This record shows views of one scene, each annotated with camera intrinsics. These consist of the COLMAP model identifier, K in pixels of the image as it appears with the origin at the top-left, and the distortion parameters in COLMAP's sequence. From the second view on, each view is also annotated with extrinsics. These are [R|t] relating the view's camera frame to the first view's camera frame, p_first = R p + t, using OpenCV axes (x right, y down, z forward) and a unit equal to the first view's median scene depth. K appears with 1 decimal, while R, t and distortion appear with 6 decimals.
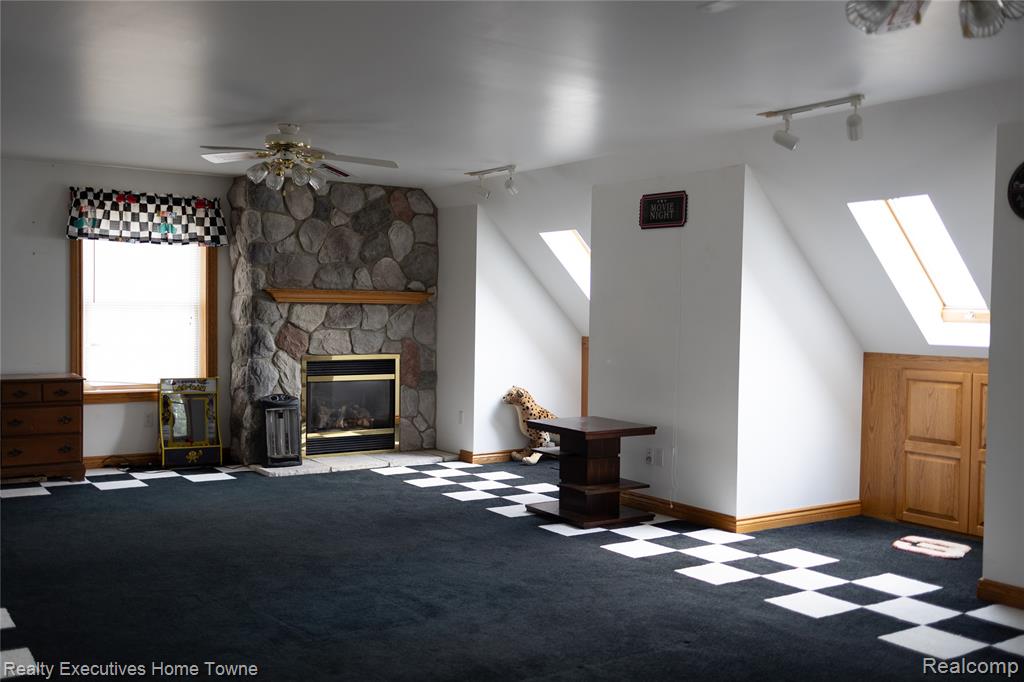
lens RADIAL K [[1024.1, 0, 512.0], [0, 1024.1, 341.0], [0, 0, 1]] dist [0.022575, 0.014317]
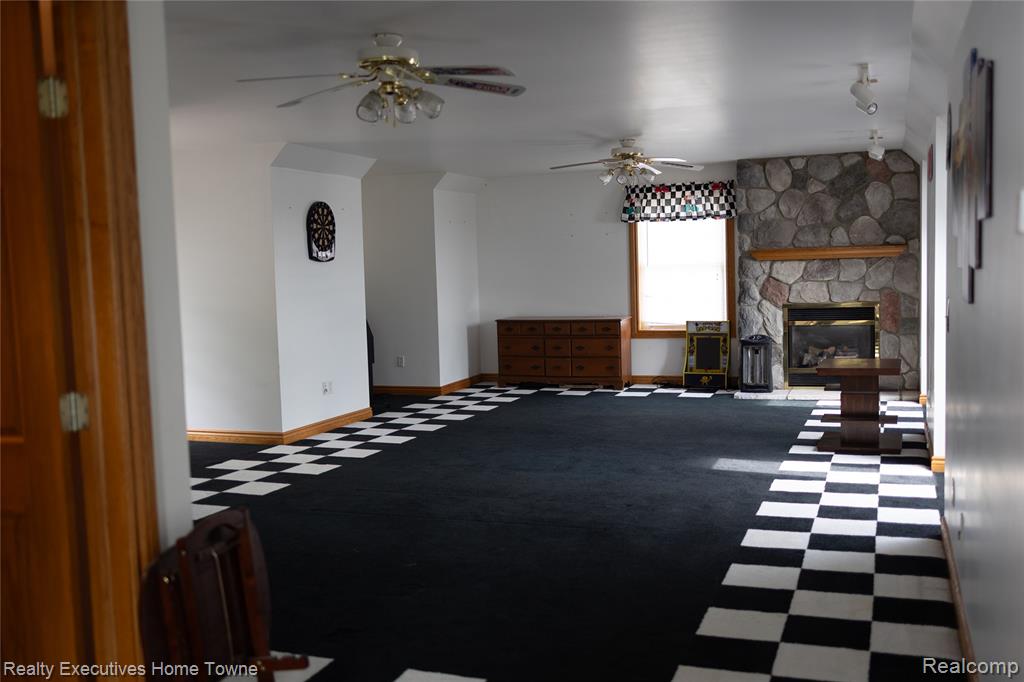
lens RADIAL K [[1024.1, 0, 512.0], [0, 1024.1, 341.0], [0, 0, 1]] dist [0.022575, 0.014317]
pose [[0.592265, 0.027367, -0.805279, 0.589040], [0.012345, 0.998998, 0.043030, 0.002090], [0.805649, -0.035426, 0.591333, 0.021698]]
